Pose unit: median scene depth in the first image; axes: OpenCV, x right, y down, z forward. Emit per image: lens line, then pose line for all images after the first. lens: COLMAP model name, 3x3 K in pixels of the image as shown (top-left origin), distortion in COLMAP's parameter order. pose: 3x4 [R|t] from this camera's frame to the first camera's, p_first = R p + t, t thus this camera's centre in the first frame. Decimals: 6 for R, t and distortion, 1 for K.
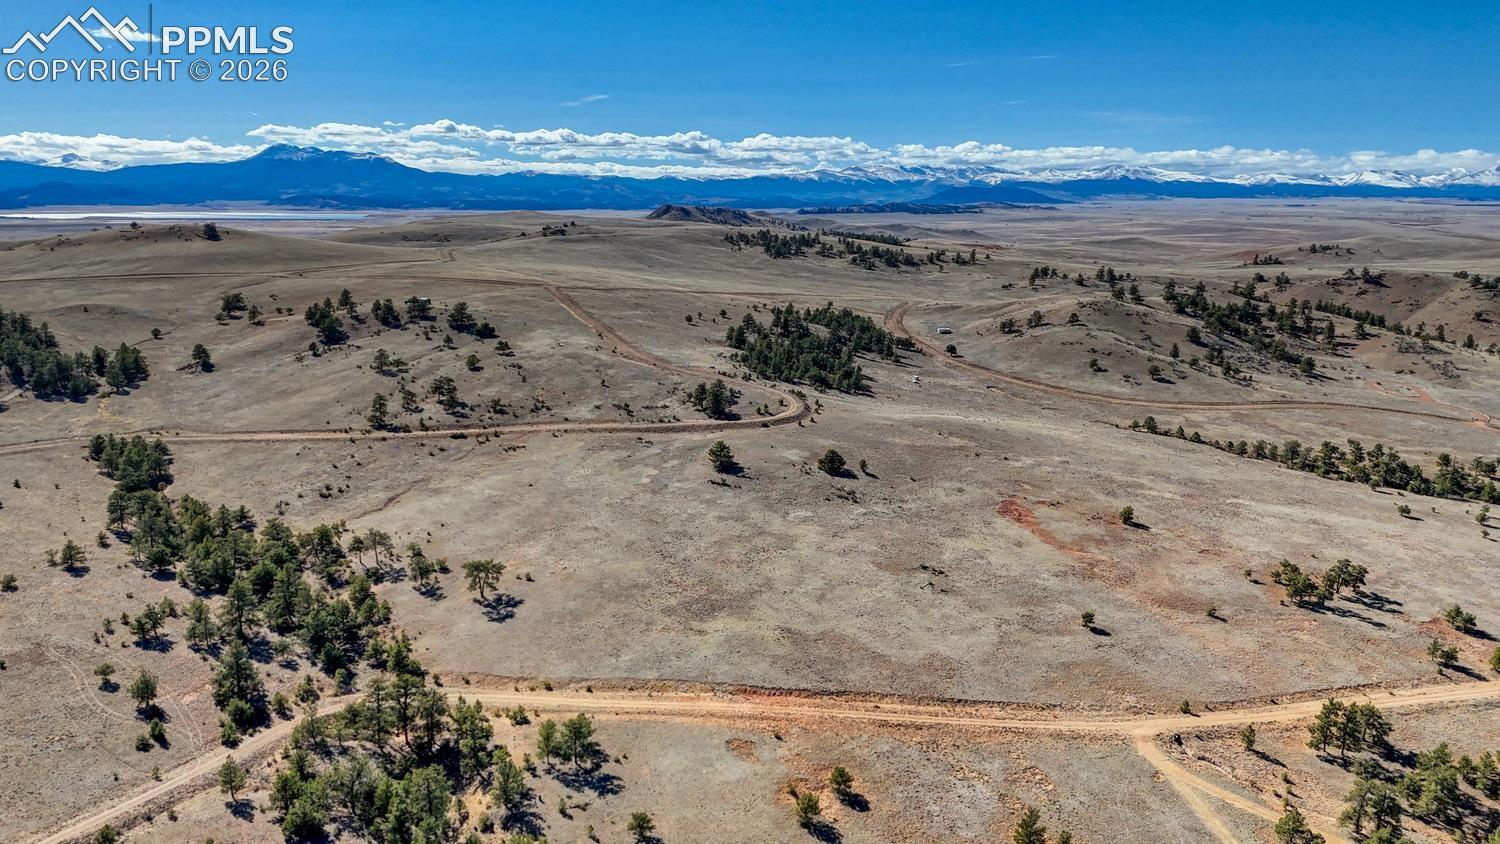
lens RADIAL K [[1094.8, 0, 752.0], [0, 1094.8, 416.4], [0, 0, 1]] dist [0.076307, -0.066771]
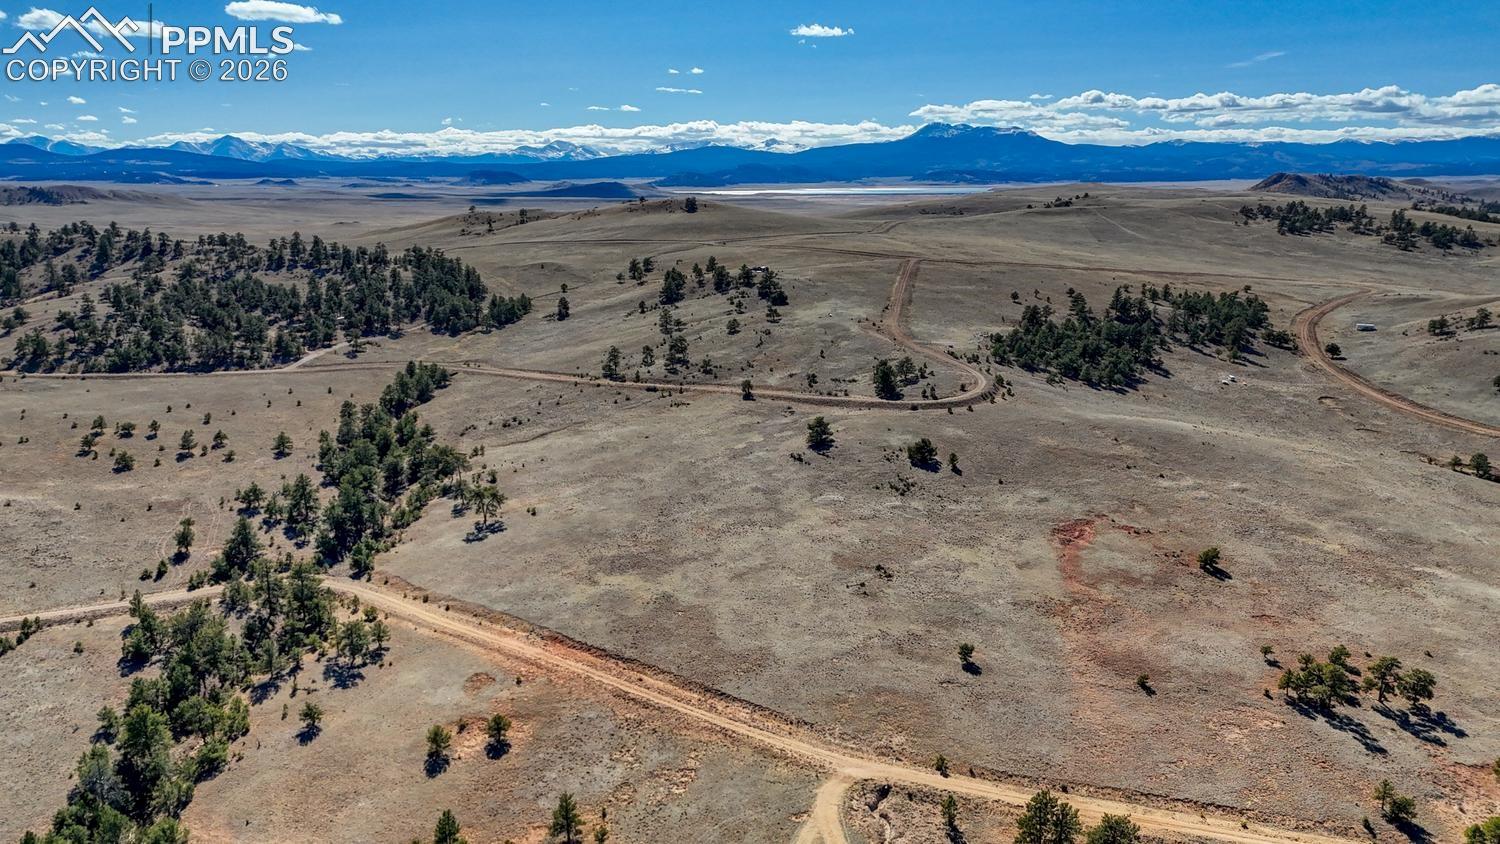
lens RADIAL K [[1094.8, 0, 751.1], [0, 1094.8, 416.6], [0, 0, 1]] dist [0.076307, -0.066771]
pose [[0.848834, 0.106734, -0.517773, 0.374358], [-0.094449, 0.994267, 0.050119, -0.018409], [0.520154, 0.006360, 0.854049, 0.106192]]
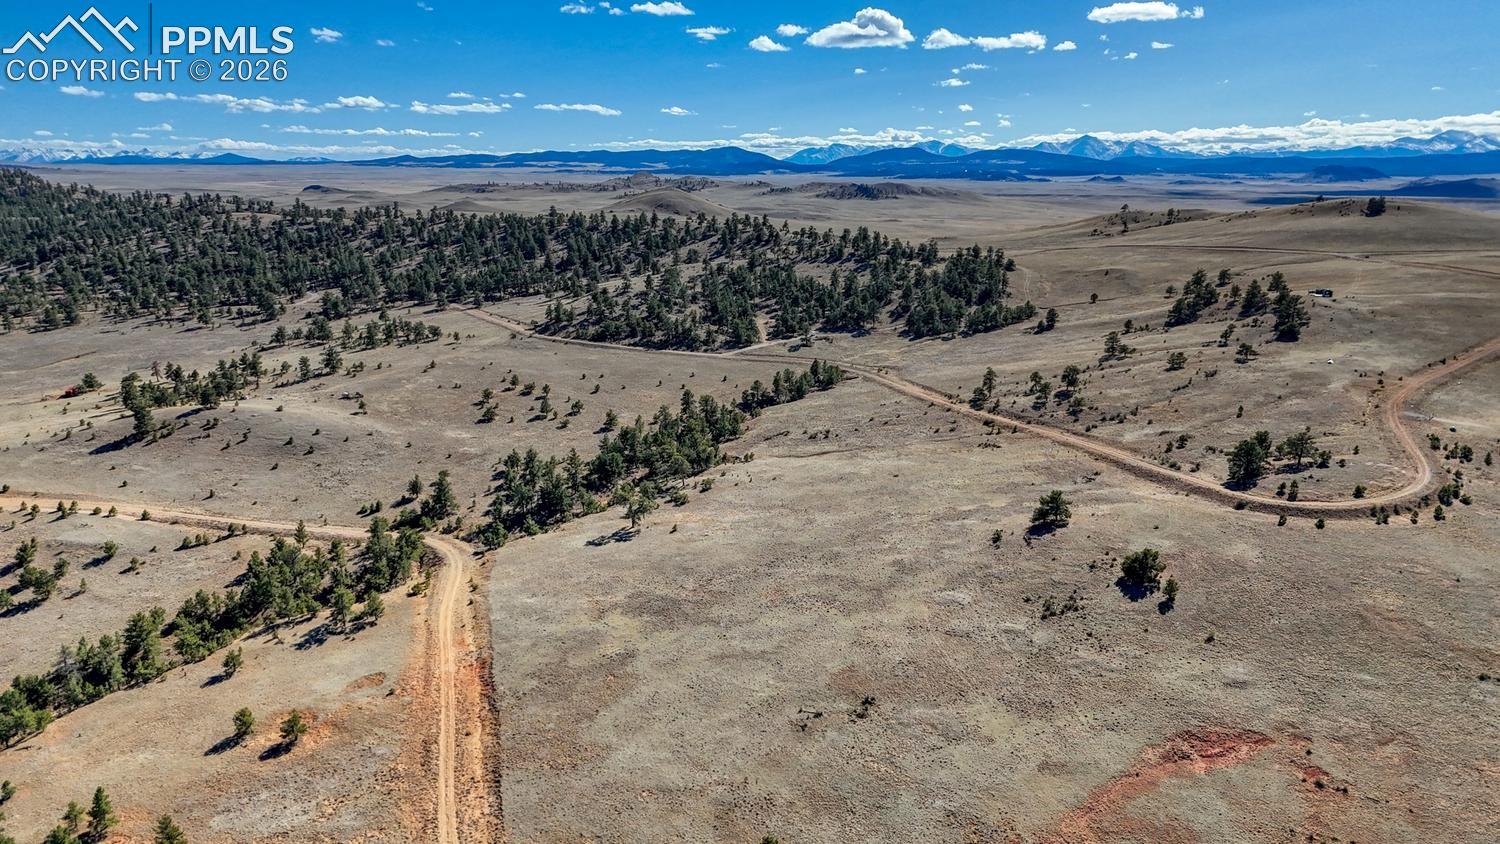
lens RADIAL K [[1094.8, 0, 753.2], [0, 1094.8, 427.6], [0, 0, 1]] dist [0.076307, -0.066771]
pose [[0.295512, 0.213429, -0.931193, 0.521386], [-0.185240, 0.969028, 0.163315, -0.089761], [0.937208, 0.124232, 0.325895, 0.483332]]
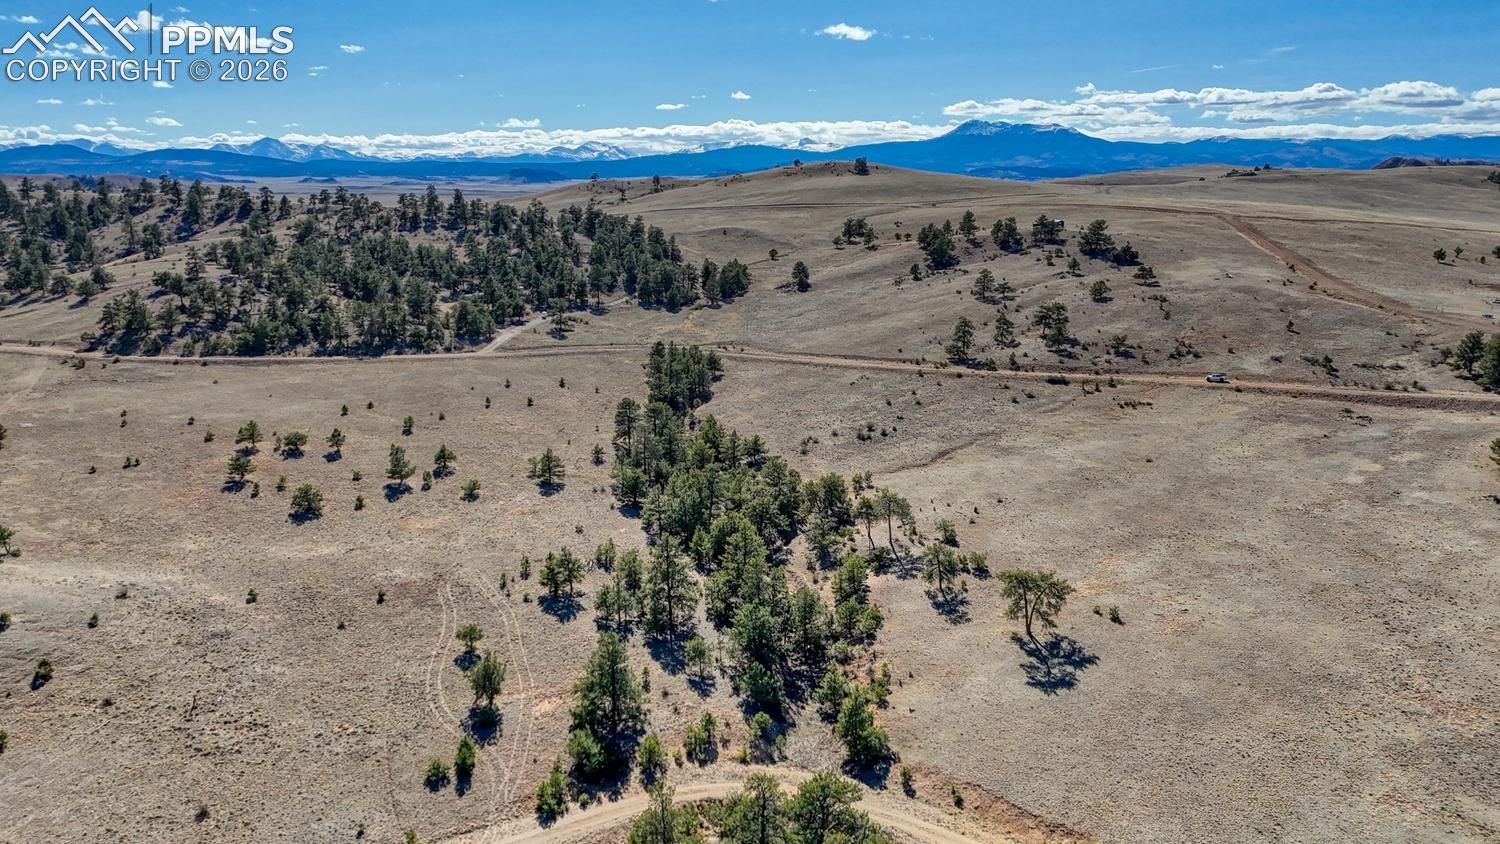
lens RADIAL K [[1094.8, 0, 750.8], [0, 1094.8, 418.7], [0, 0, 1]] dist [0.076307, -0.066771]
pose [[0.833684, 0.110029, -0.541170, -0.041073], [-0.095875, 0.993907, 0.054381, 0.021435], [0.543856, 0.006548, 0.839153, 0.278585]]
